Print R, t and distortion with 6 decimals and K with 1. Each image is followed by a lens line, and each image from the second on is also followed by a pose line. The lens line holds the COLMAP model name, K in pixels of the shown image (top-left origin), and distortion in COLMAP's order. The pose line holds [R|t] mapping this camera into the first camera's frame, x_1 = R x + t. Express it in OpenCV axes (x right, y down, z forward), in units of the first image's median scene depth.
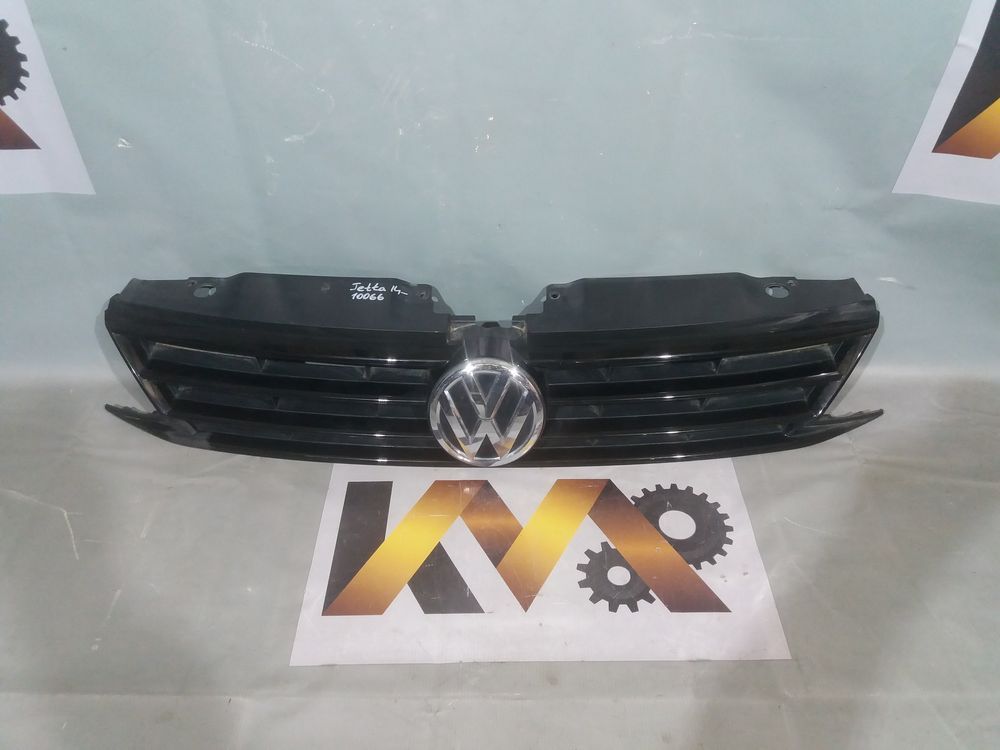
lens RADIAL K [[799.5, 0, 526.2], [0, 799.5, 372.1], [0, 0, 1]] dist [0.045510, -0.041342]
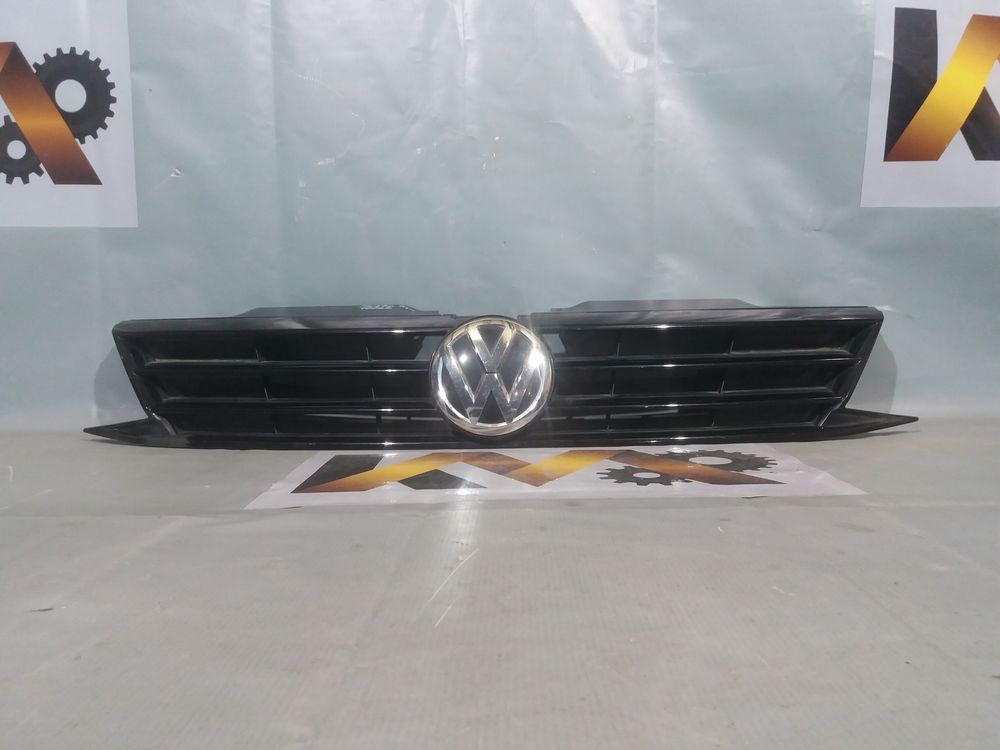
lens RADIAL K [[799.5, 0, 526.2], [0, 799.5, 372.1], [0, 0, 1]] dist [0.045510, -0.041342]
pose [[0.999762, -0.021761, -0.001217, -0.007494], [0.017003, 0.813661, -0.581091, 0.649559], [0.013636, 0.580932, 0.813838, 0.250182]]
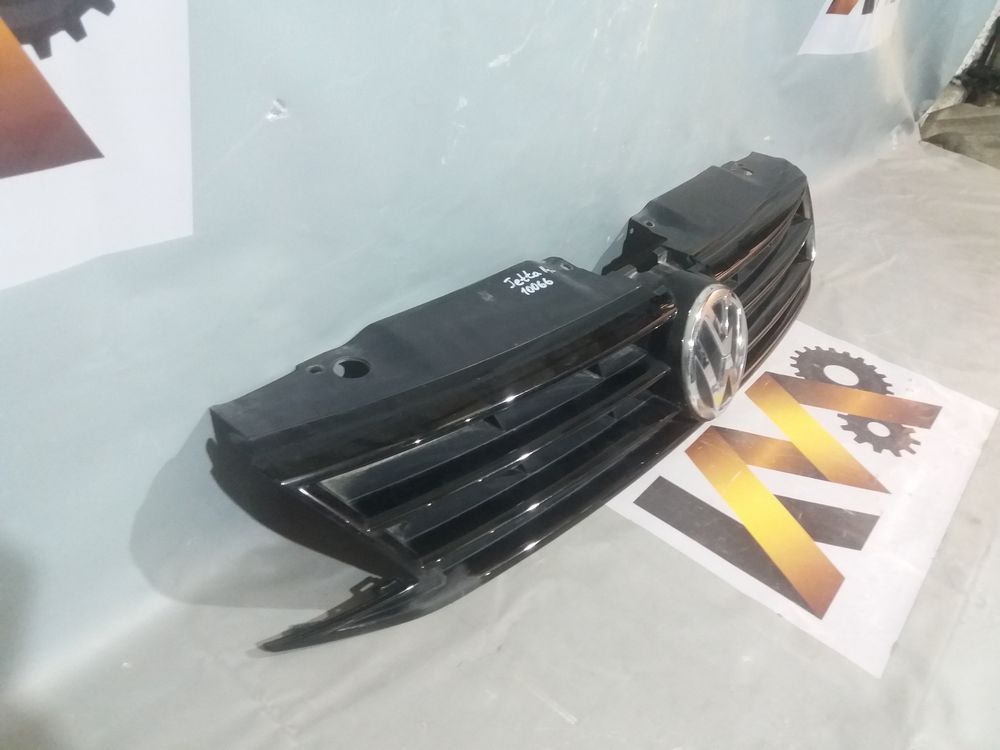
lens RADIAL K [[799.5, 0, 526.2], [0, 799.5, 372.1], [0, 0, 1]] dist [0.045510, -0.041342]
pose [[0.604055, -0.382123, 0.699357, -0.866216], [0.377970, 0.909941, 0.170720, -0.166382], [-0.701610, 0.161212, 0.694085, 0.583047]]
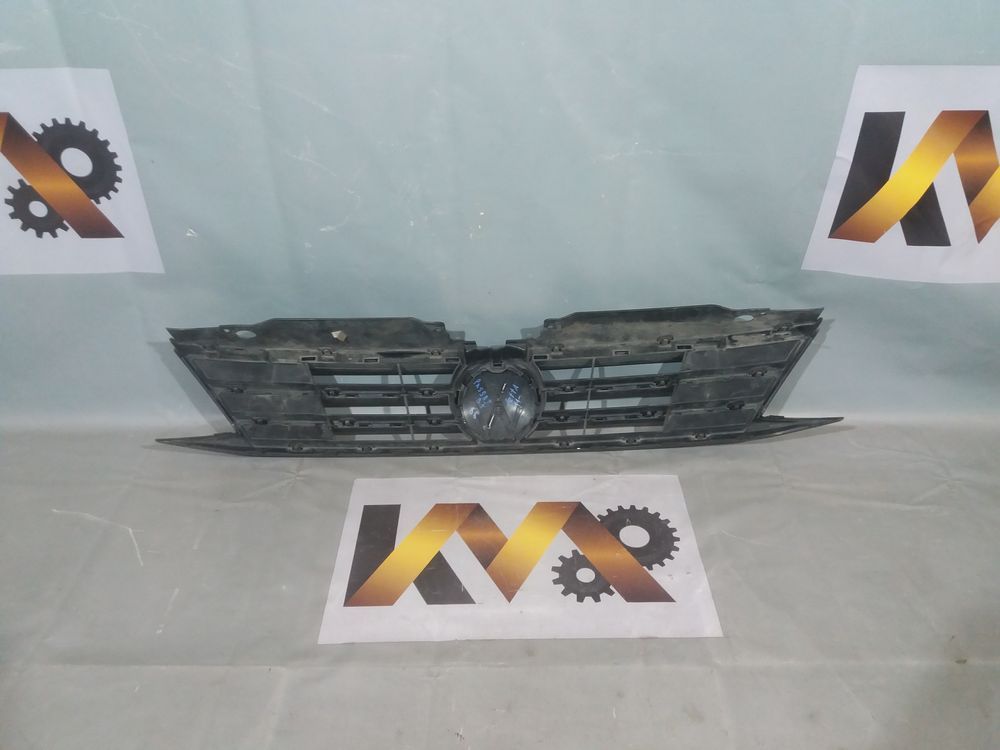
lens RADIAL K [[796.0, 0, 527.9], [0, 796.0, 377.2], [0, 0, 1]] dist [0.069668, -0.064738]
pose [[0.999976, -0.004545, 0.005147, 0.022369], [0.005045, 0.994801, -0.101716, 0.076518], [-0.004657, 0.101740, 0.994800, -0.247427]]
